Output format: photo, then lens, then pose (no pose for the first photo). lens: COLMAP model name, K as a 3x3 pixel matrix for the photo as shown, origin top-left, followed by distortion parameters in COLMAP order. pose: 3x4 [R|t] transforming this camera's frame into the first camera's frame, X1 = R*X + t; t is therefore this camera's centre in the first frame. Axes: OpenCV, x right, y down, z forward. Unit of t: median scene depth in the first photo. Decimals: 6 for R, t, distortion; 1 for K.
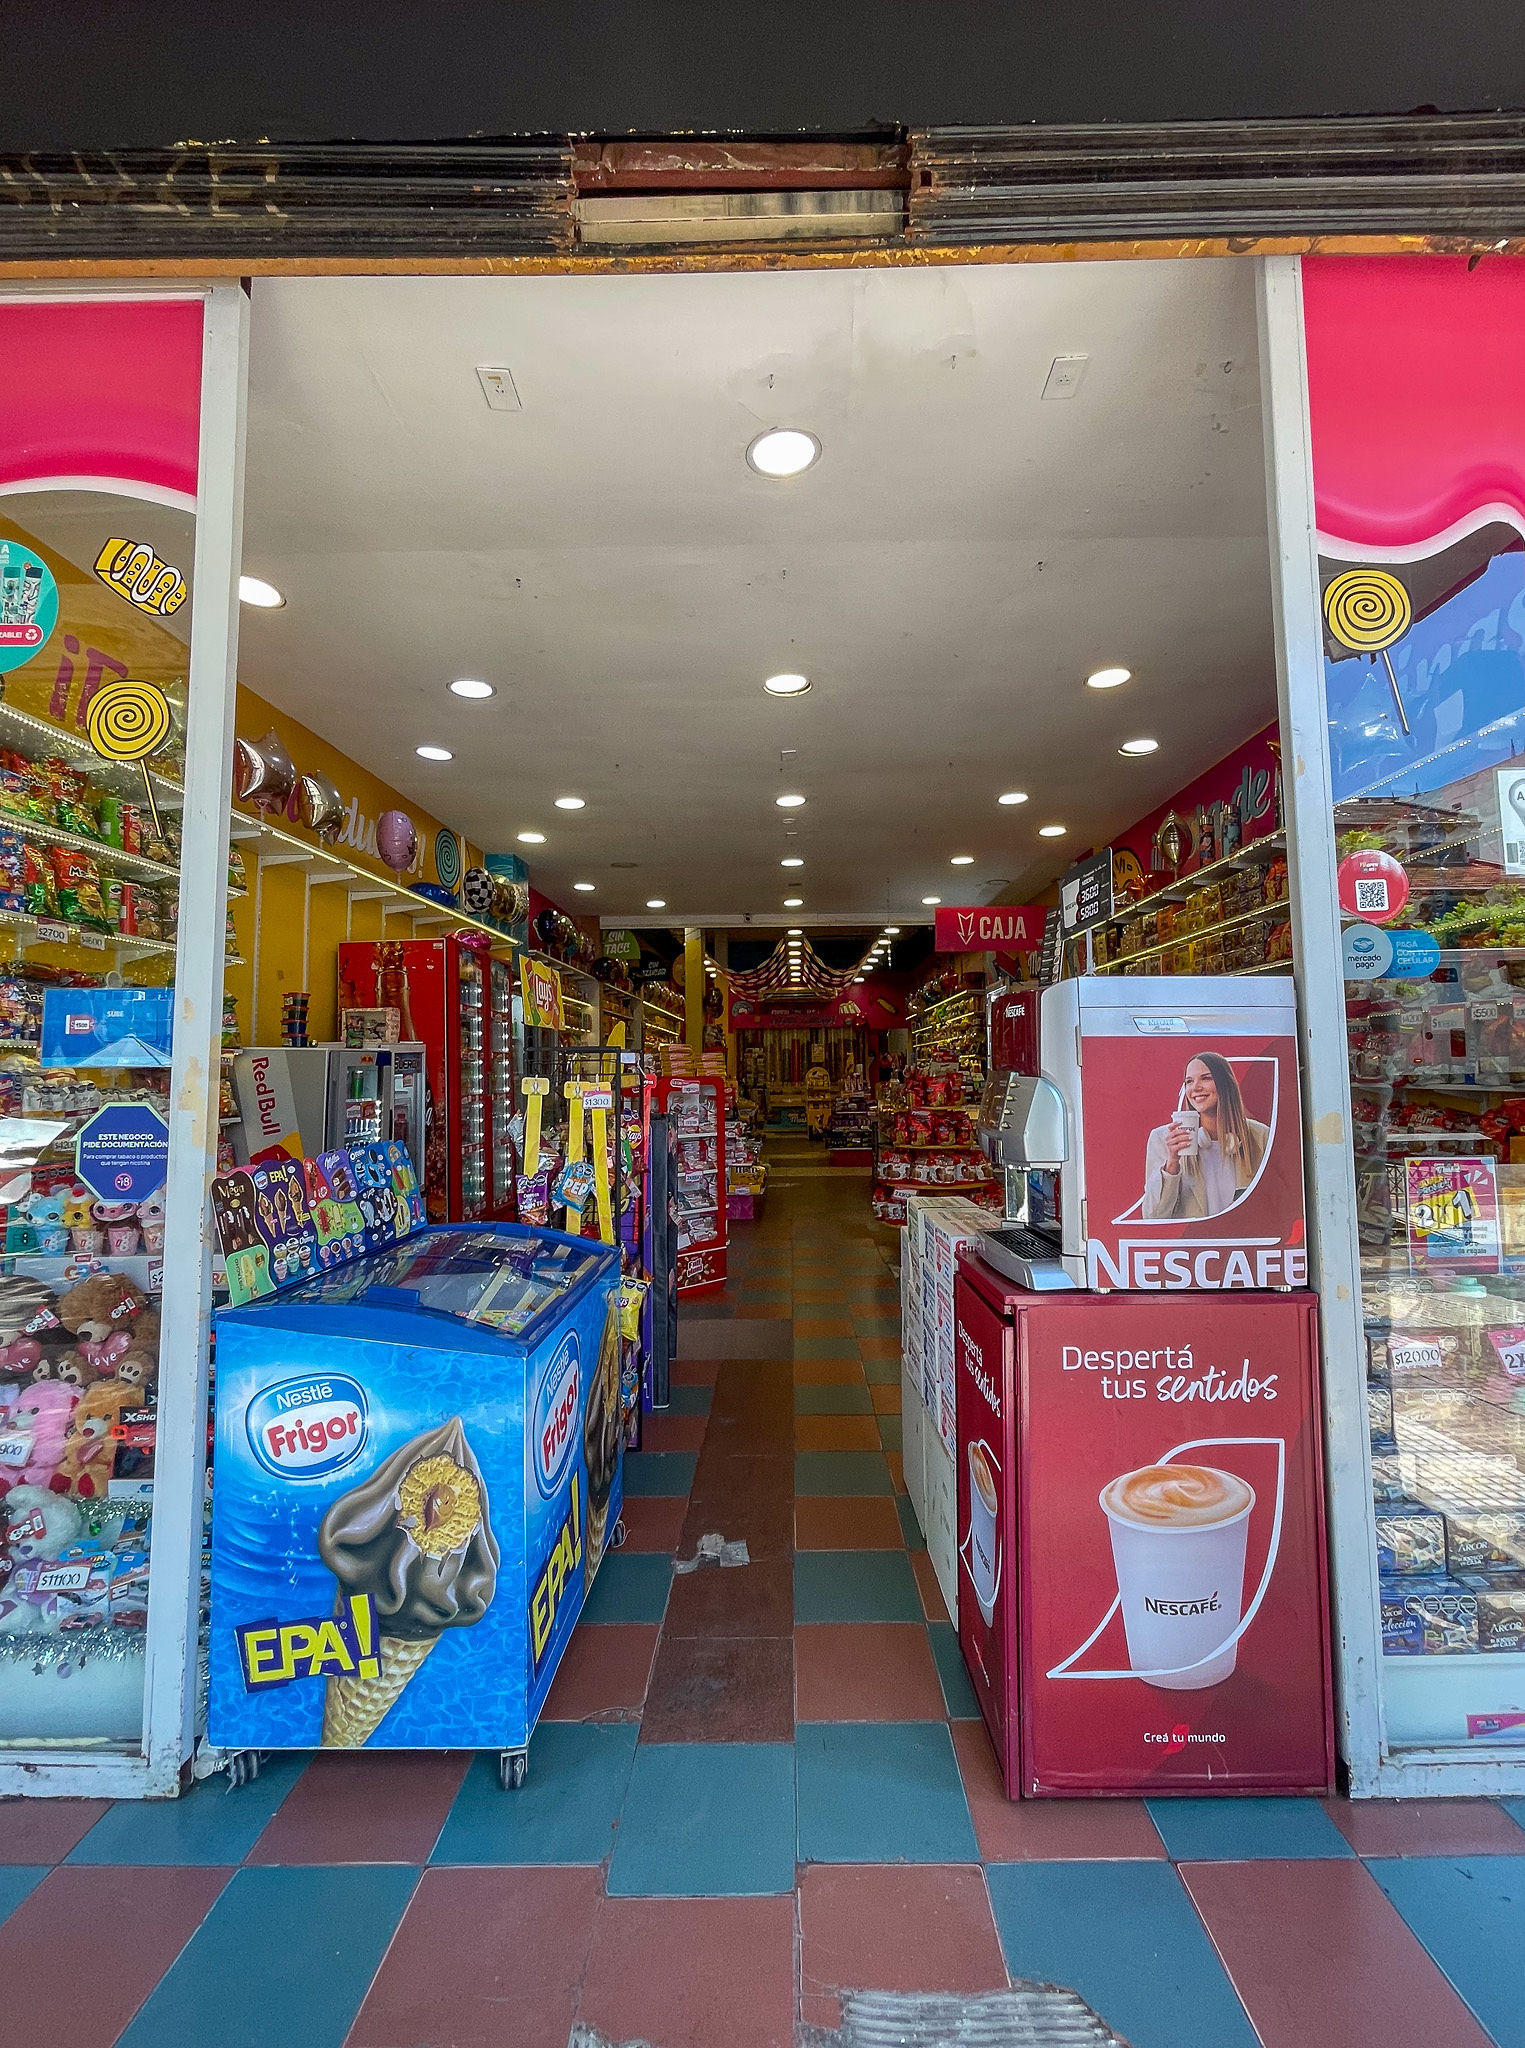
lens RADIAL K [[819.7, 0, 756.4], [0, 819.7, 1033.6], [0, 0, 1]] dist [-0.000681, -0.000034]
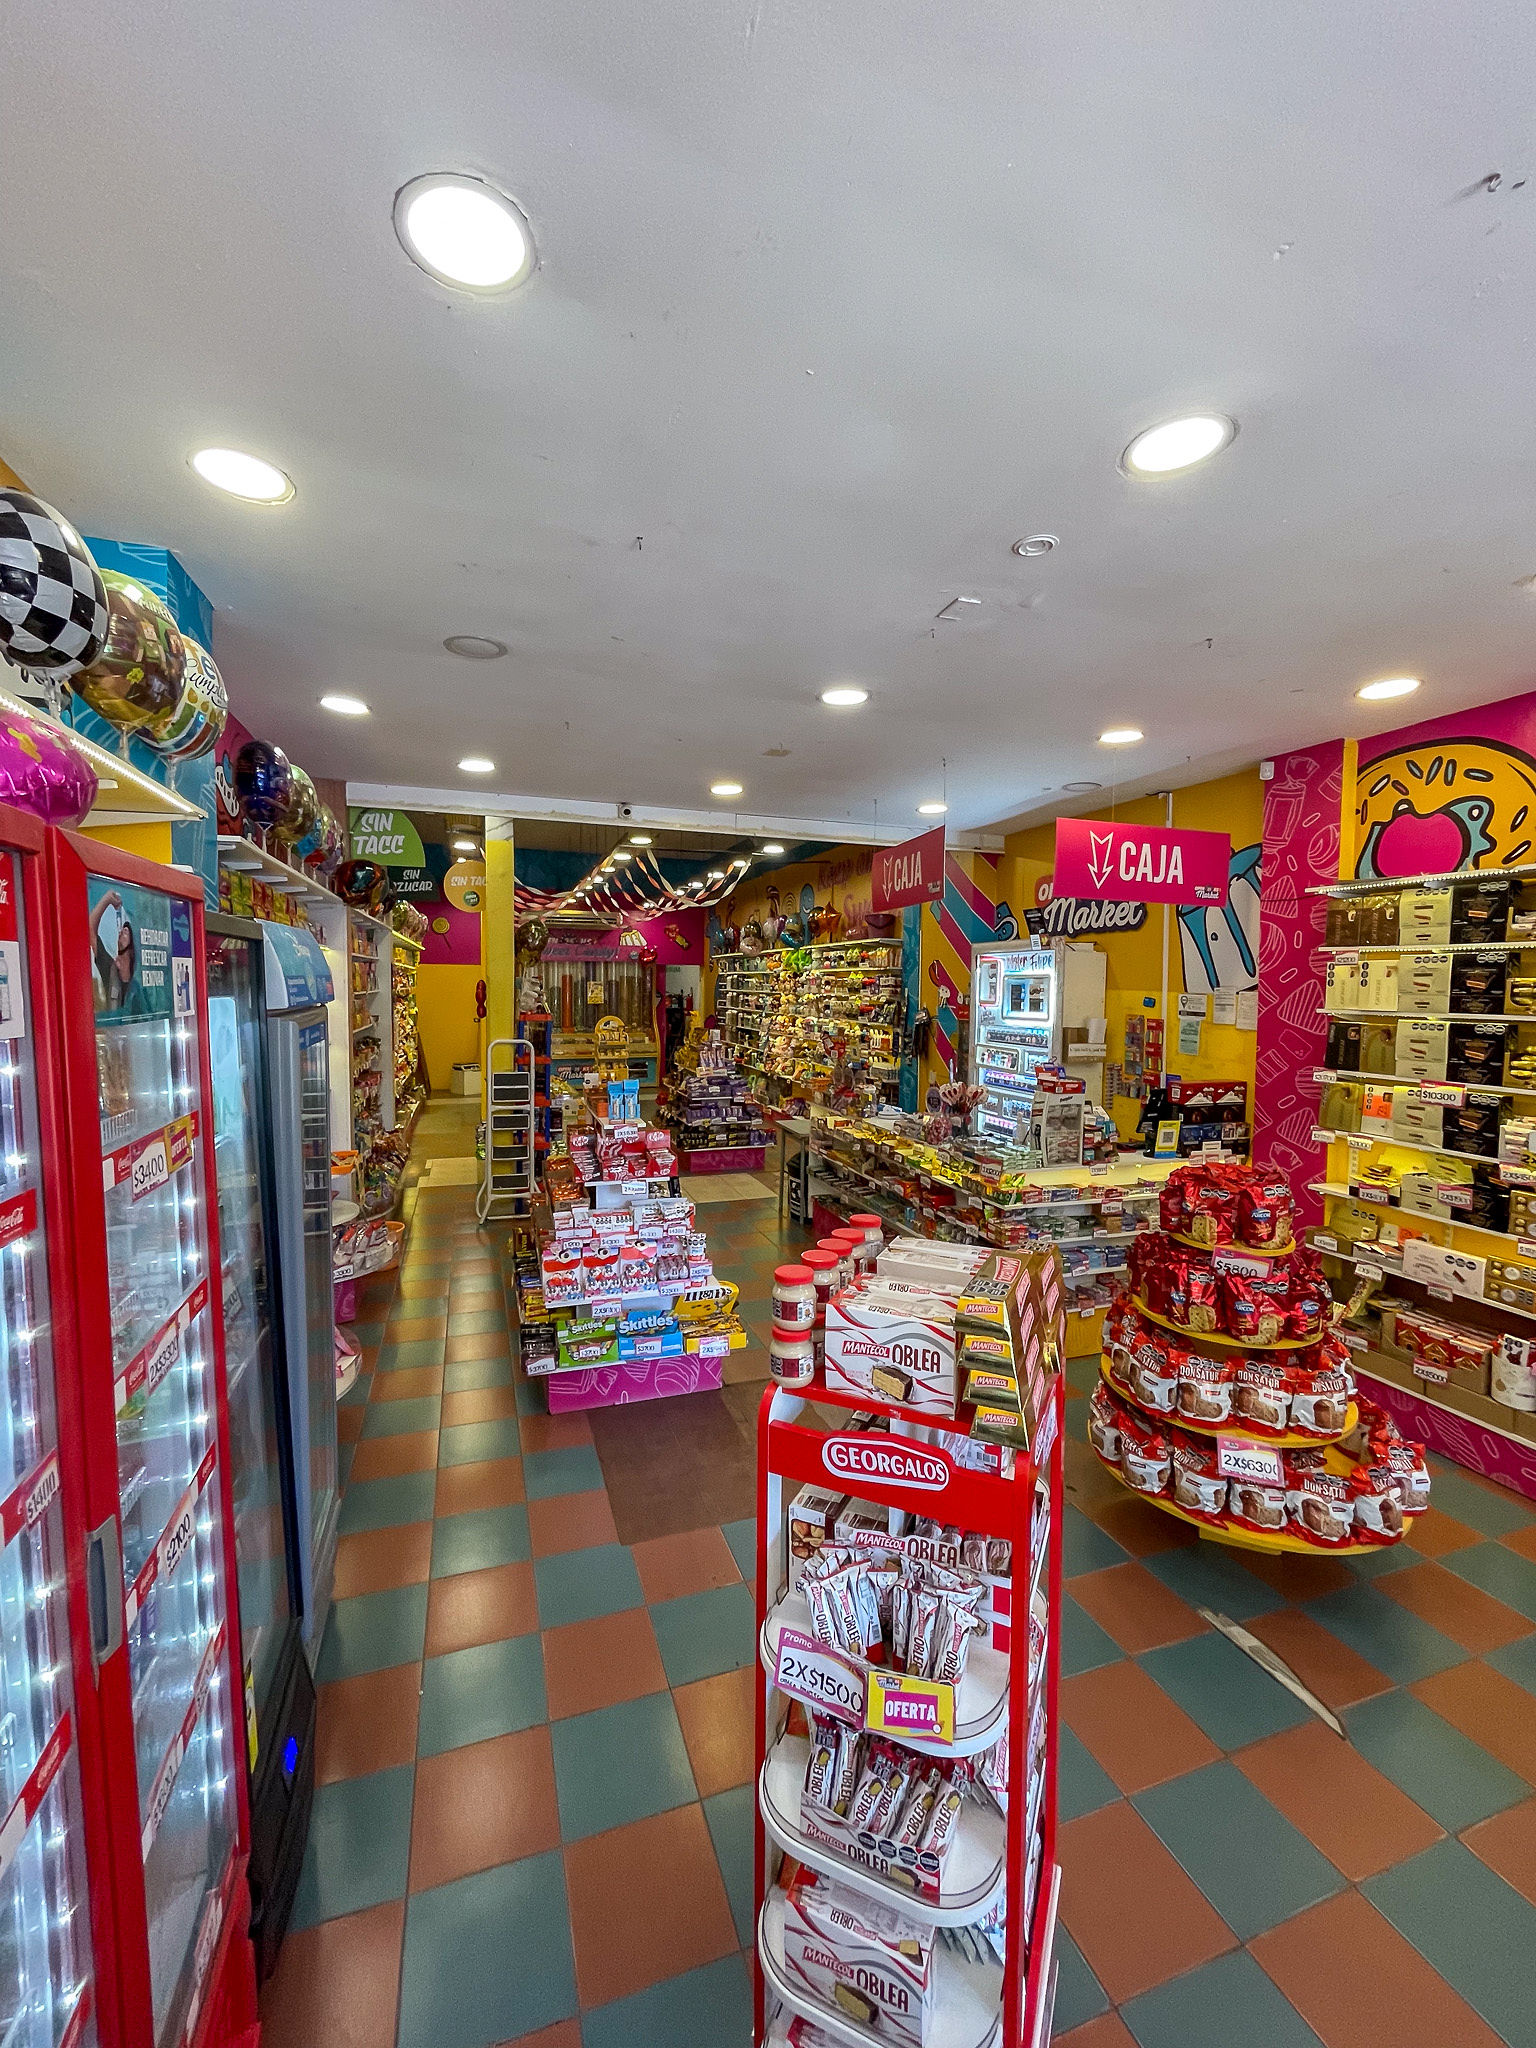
lens RADIAL K [[819.7, 0, 761.9], [0, 819.7, 1033.6], [0, 0, 1]] dist [-0.000681, -0.000034]
pose [[0.934899, -0.003370, 0.354898, -0.133339], [-0.032275, 0.995004, 0.094470, -0.041150], [-0.353444, -0.099774, 0.930120, 0.412179]]
